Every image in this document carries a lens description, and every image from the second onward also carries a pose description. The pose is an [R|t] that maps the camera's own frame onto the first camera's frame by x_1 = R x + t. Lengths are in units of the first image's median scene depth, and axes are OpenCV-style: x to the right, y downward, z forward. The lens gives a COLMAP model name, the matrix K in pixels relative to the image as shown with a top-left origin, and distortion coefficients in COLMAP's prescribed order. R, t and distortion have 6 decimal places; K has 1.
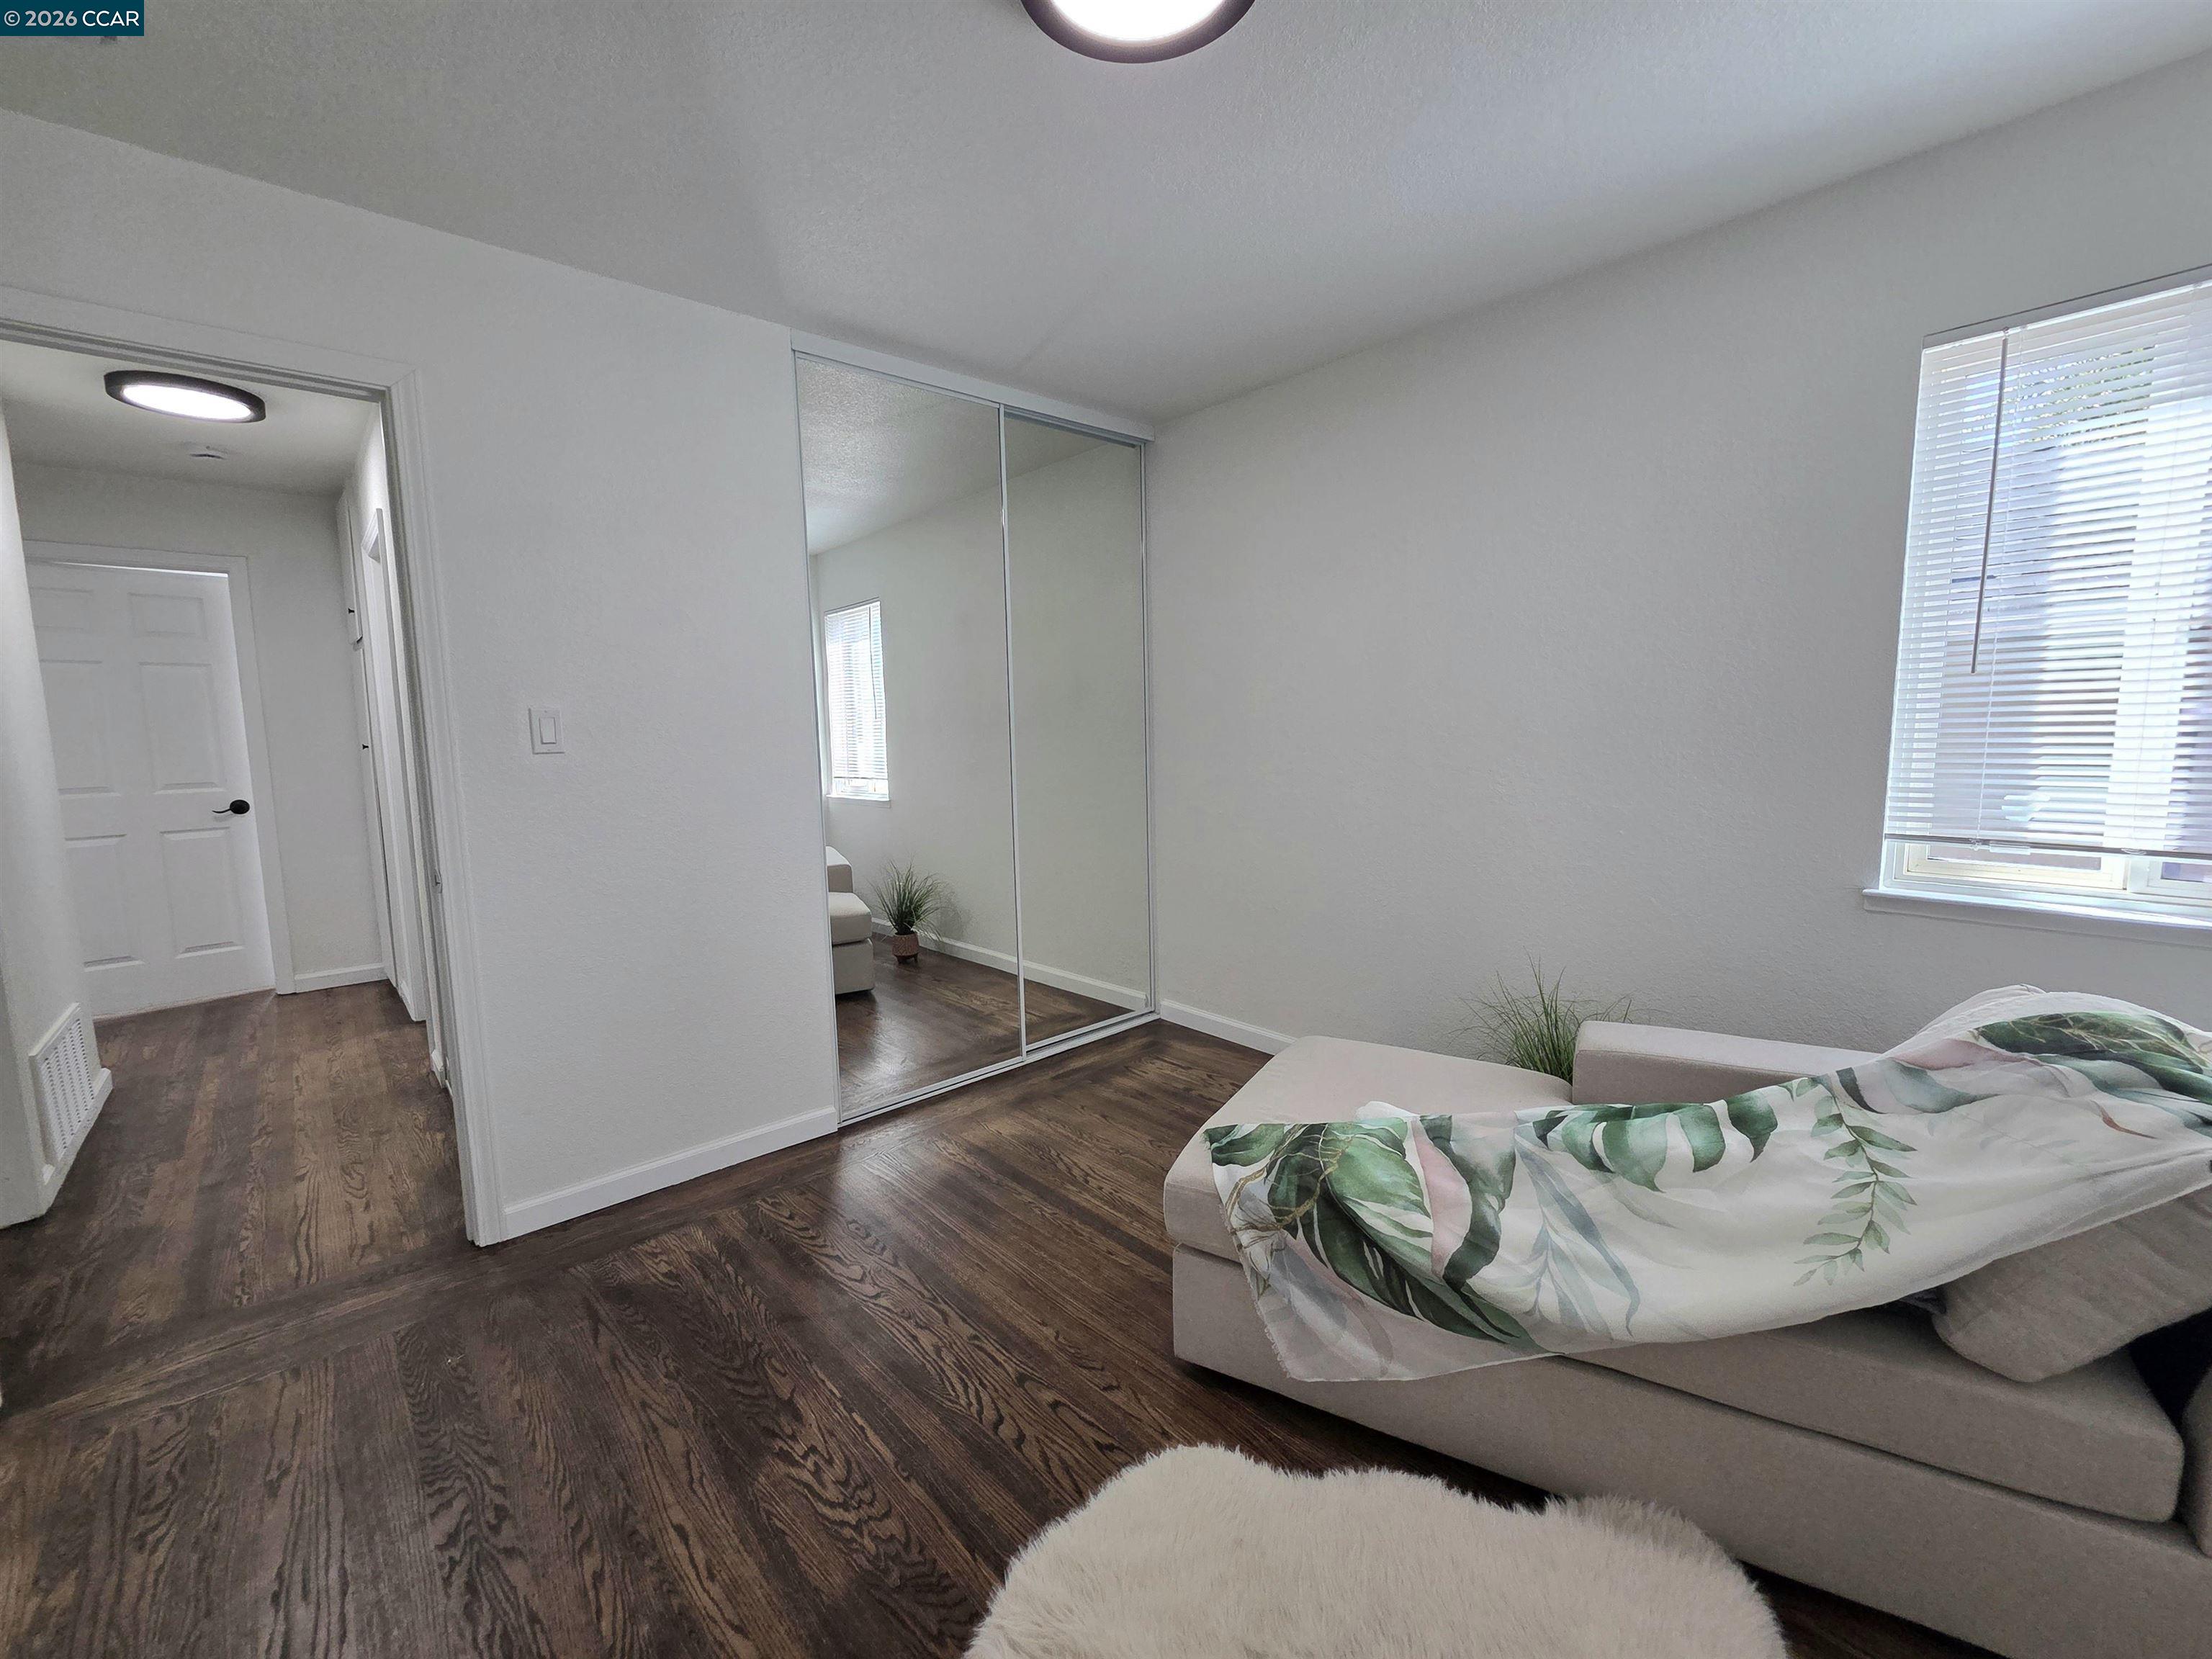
lens RADIAL K [[918.6, 0, 1106.0], [0, 918.6, 829.5], [0, 0, 1]] dist [0.000176, -0.002689]
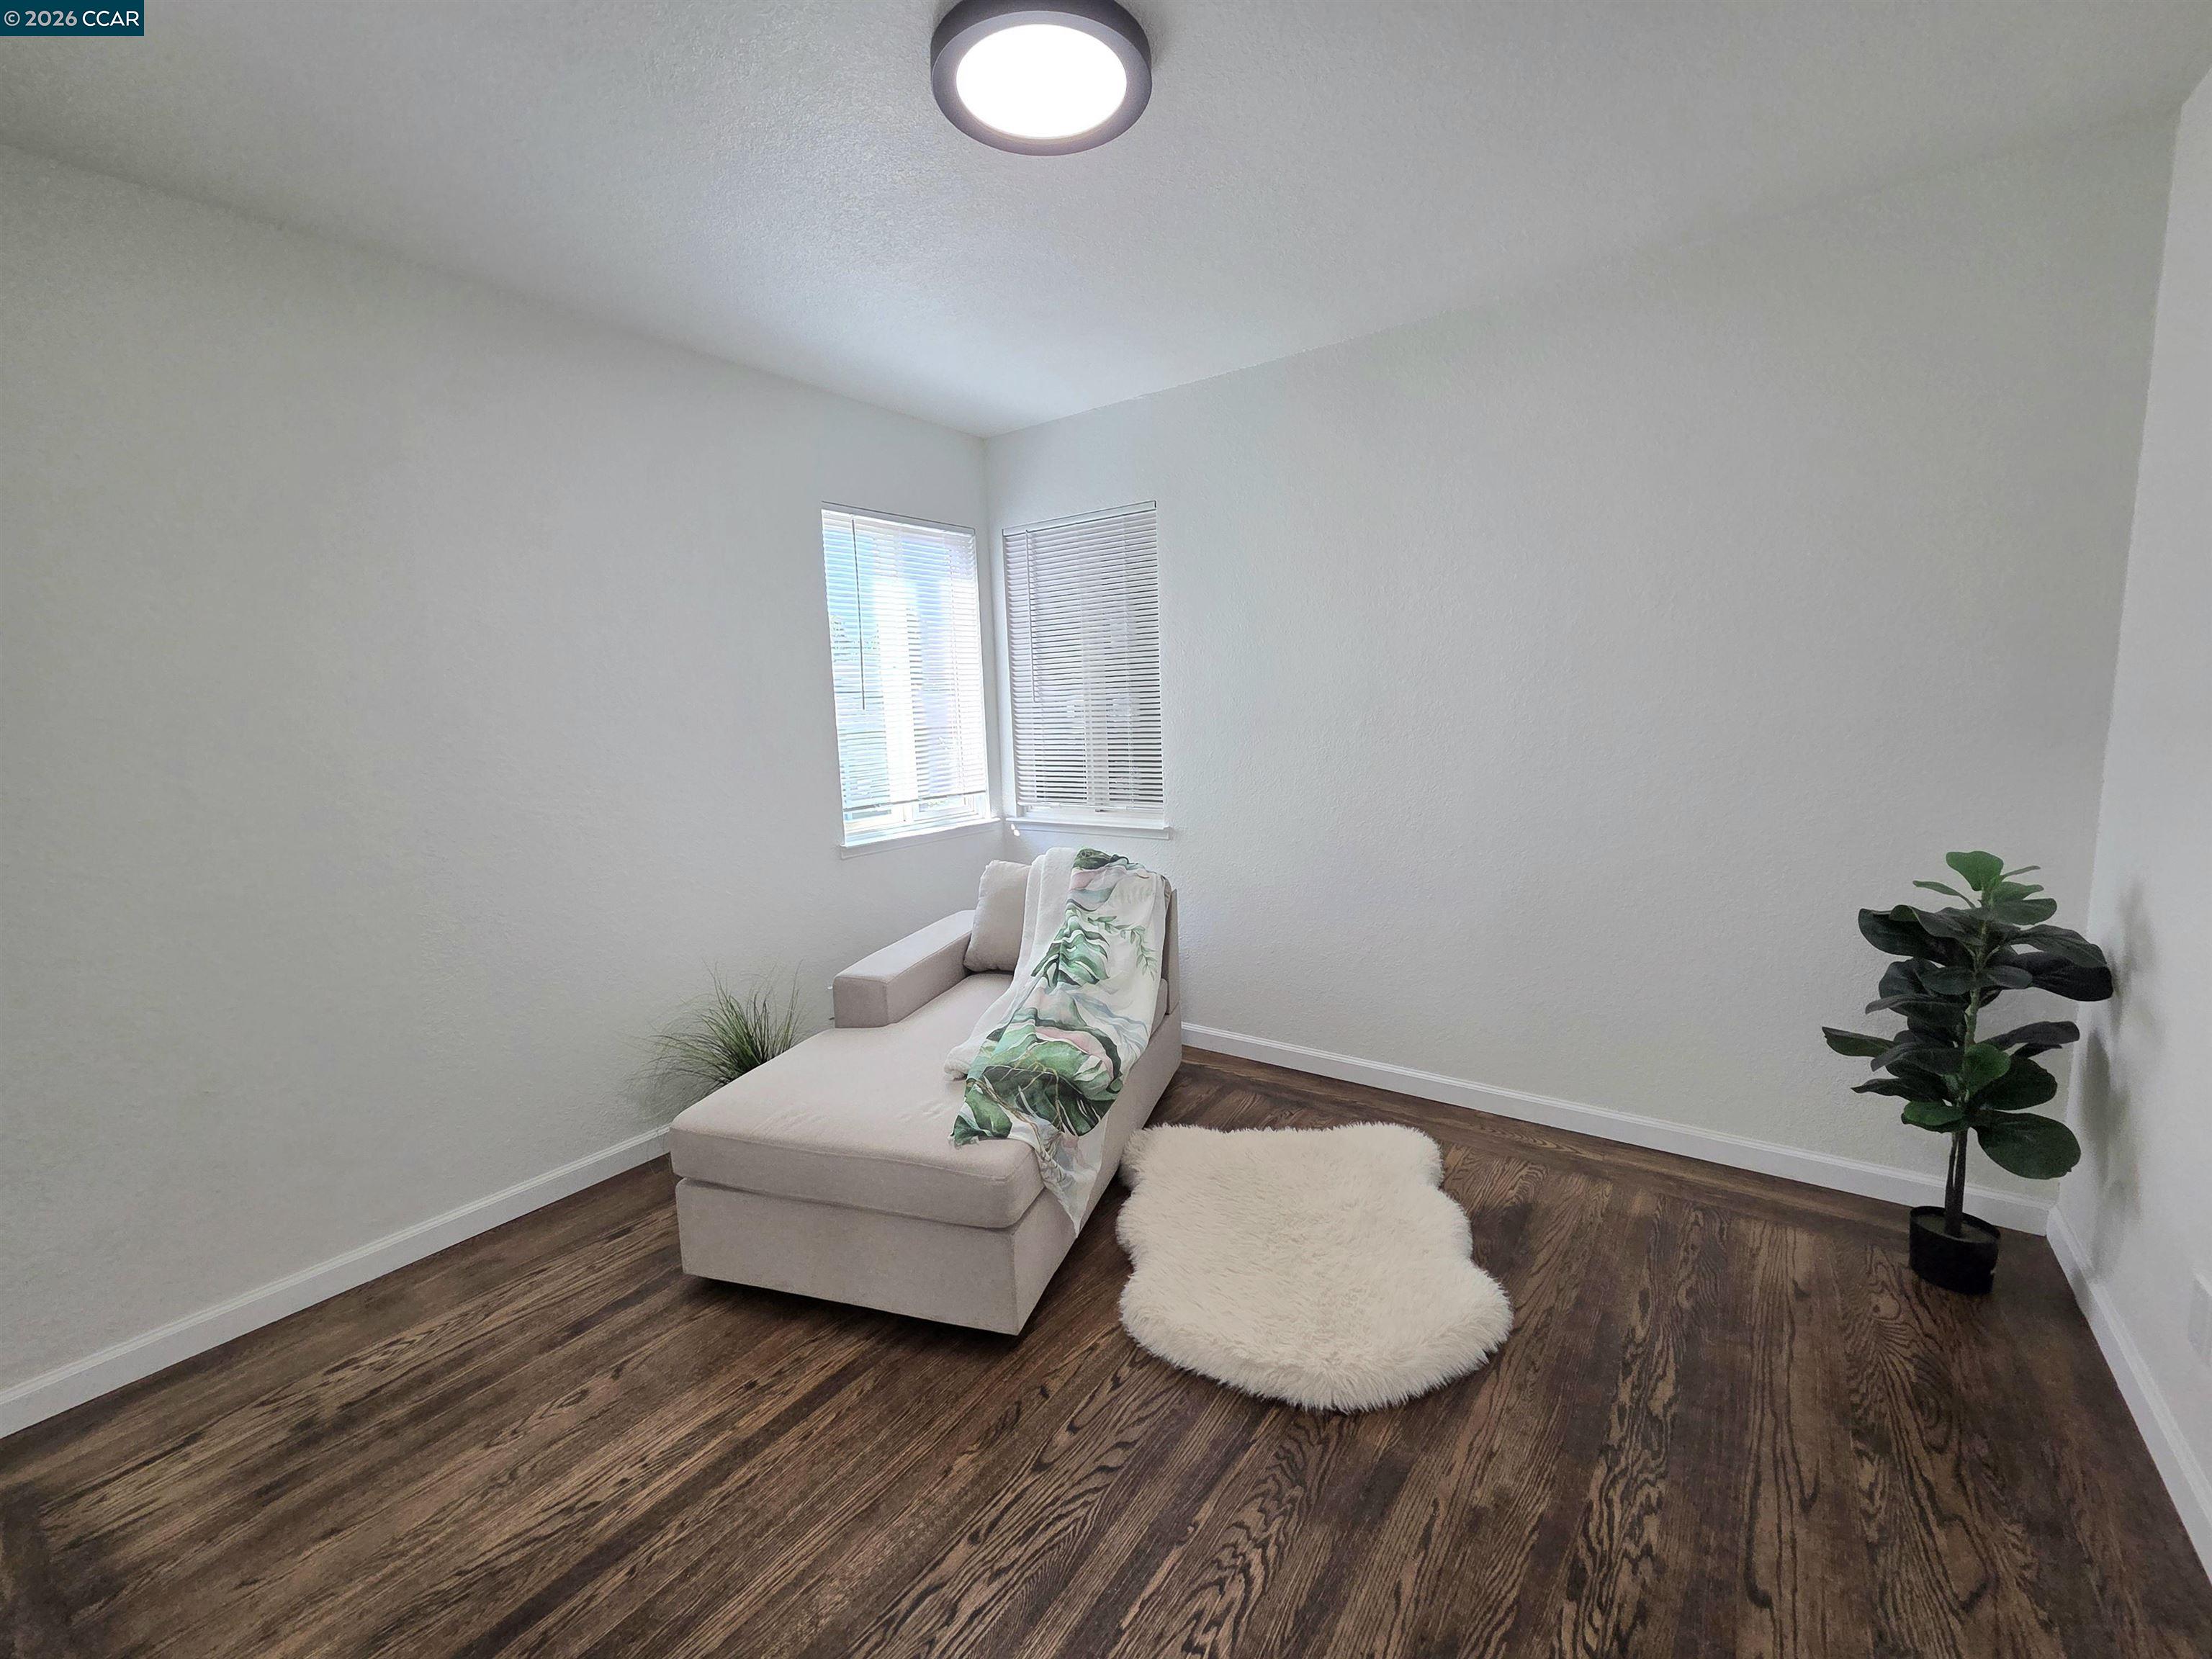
lens RADIAL K [[918.6, 0, 1106.0], [0, 918.6, 829.5], [0, 0, 1]] dist [0.000176, -0.002689]
pose [[-0.205504, -0.110386, 0.972411, -1.028836], [0.160885, 0.976289, 0.144827, -0.152709], [-0.965341, 0.186209, -0.182872, 1.108031]]
